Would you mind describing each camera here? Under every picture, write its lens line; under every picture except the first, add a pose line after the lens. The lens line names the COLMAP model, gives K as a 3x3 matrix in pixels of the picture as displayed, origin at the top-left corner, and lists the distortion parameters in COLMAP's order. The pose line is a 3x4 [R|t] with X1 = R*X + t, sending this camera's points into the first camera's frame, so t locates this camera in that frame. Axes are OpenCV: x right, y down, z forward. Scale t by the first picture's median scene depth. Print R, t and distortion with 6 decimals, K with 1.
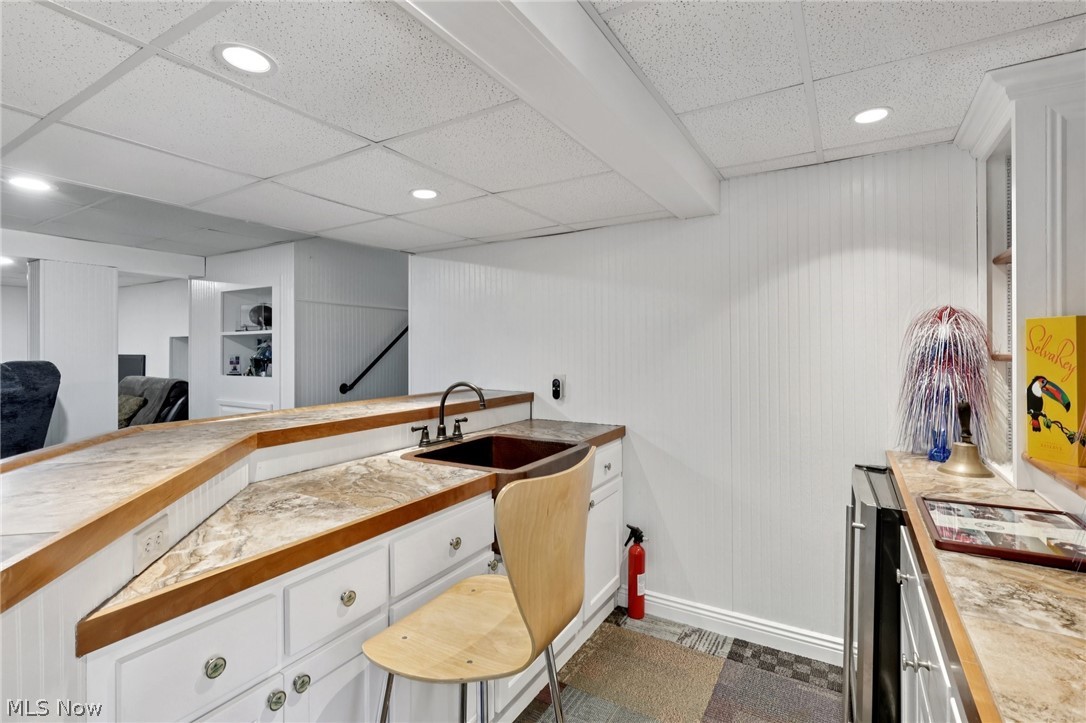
lens RADIAL K [[505.0, 0, 541.6], [0, 505.0, 366.1], [0, 0, 1]] dist [-0.000062, 0.000316]
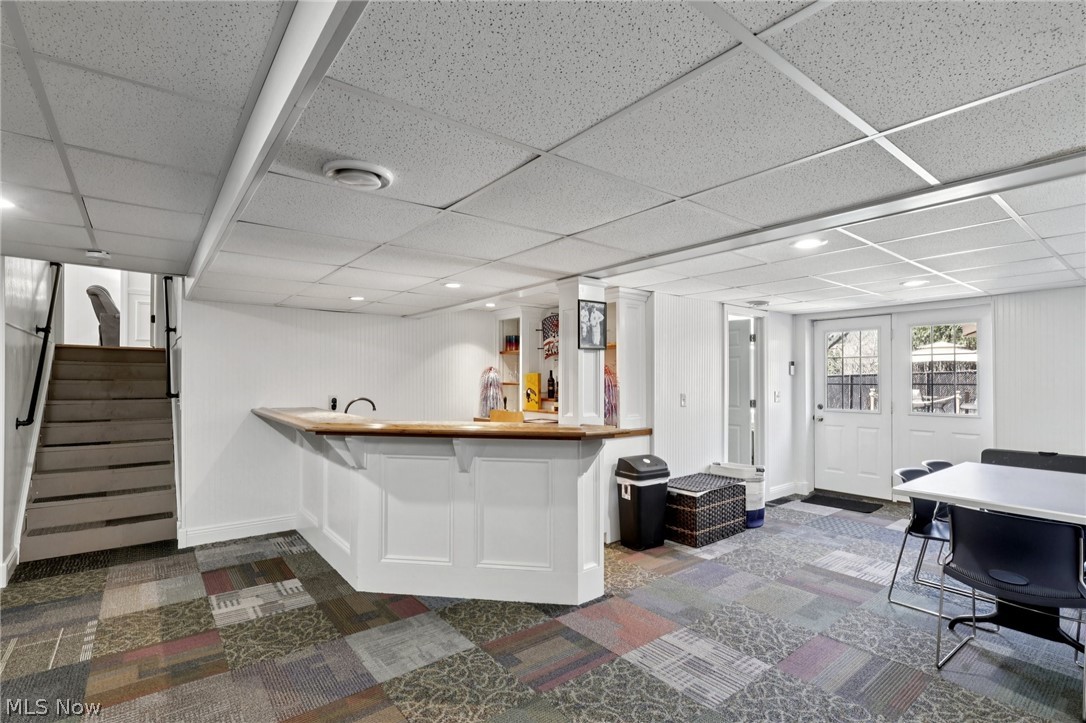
lens RADIAL K [[505.0, 0, 541.6], [0, 505.0, 366.1], [0, 0, 1]] dist [-0.000062, 0.000316]
pose [[0.349208, 0.030797, 0.936539, -2.087429], [0.026280, 0.998745, -0.042641, 0.017083], [-0.936677, 0.039503, 0.347960, -0.344818]]
